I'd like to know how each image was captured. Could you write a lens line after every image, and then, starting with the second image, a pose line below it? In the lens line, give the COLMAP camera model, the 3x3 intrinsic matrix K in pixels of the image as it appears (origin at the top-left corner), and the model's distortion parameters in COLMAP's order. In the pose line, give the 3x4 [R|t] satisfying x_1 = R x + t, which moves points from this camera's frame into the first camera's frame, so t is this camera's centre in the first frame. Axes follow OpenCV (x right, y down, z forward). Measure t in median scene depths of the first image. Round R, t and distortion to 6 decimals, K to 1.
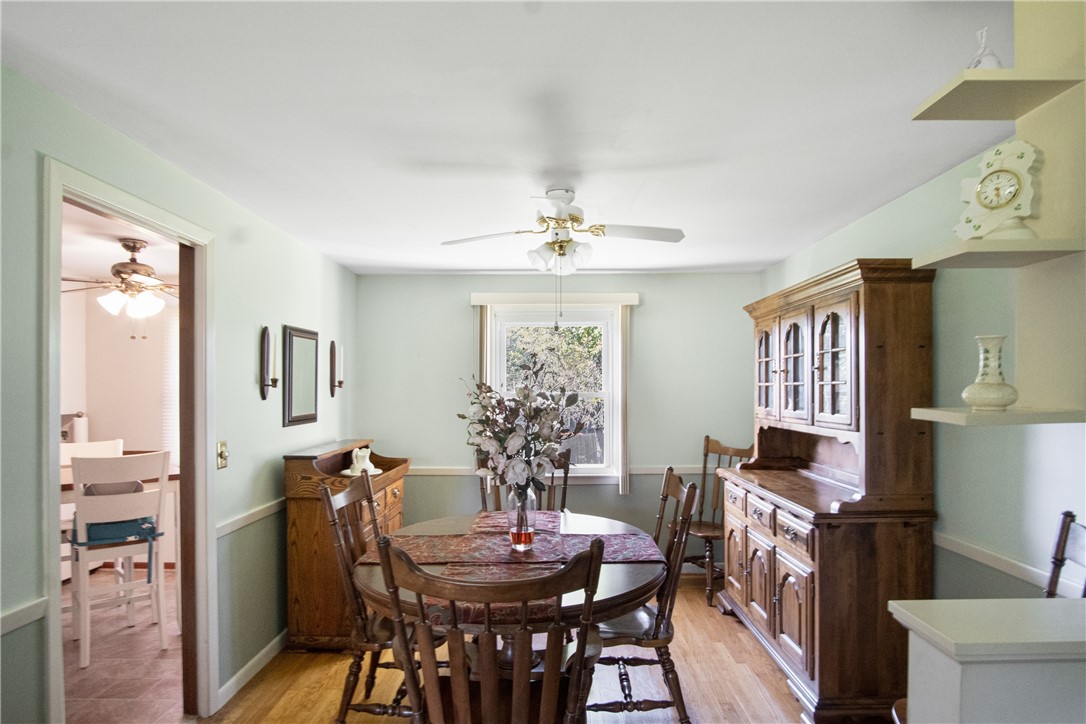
lens RADIAL K [[596.7, 0, 546.7], [0, 596.7, 391.1], [0, 0, 1]] dist [-0.003404, -0.000788]
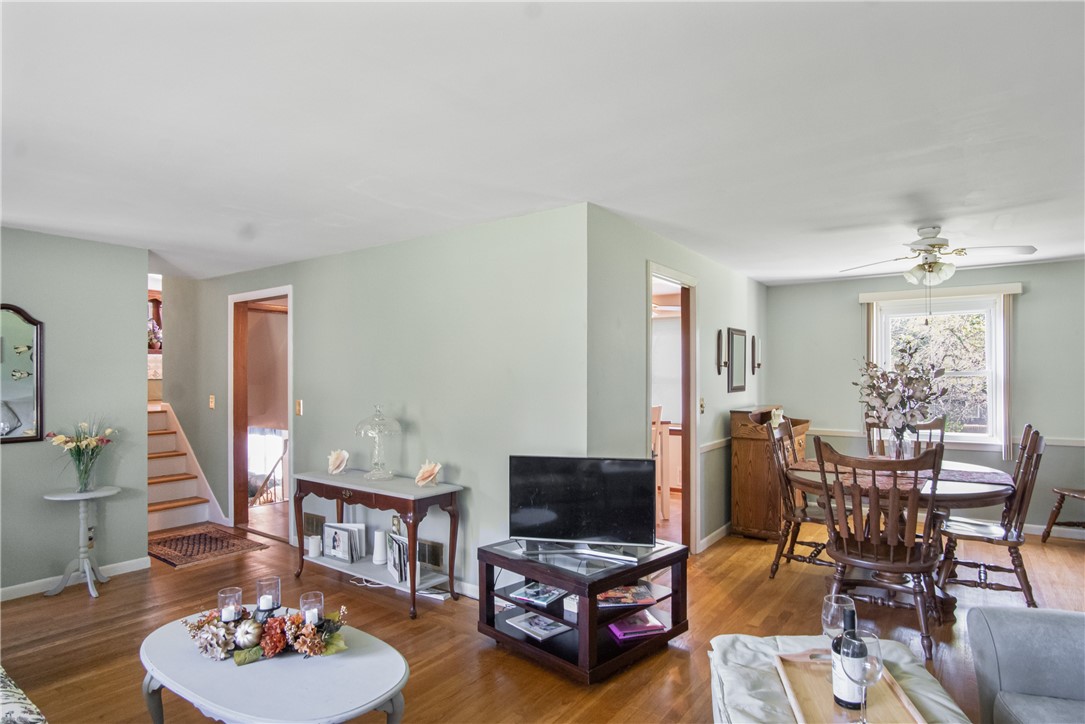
lens RADIAL K [[598.3, 0, 546.5], [0, 598.3, 372.2], [0, 0, 1]] dist [-0.036055, 0.000586]
pose [[0.822849, -0.004315, -0.568244, 0.066431], [-0.001664, 0.999949, -0.010003, 0.027513], [0.568258, 0.009177, 0.822799, -0.668963]]
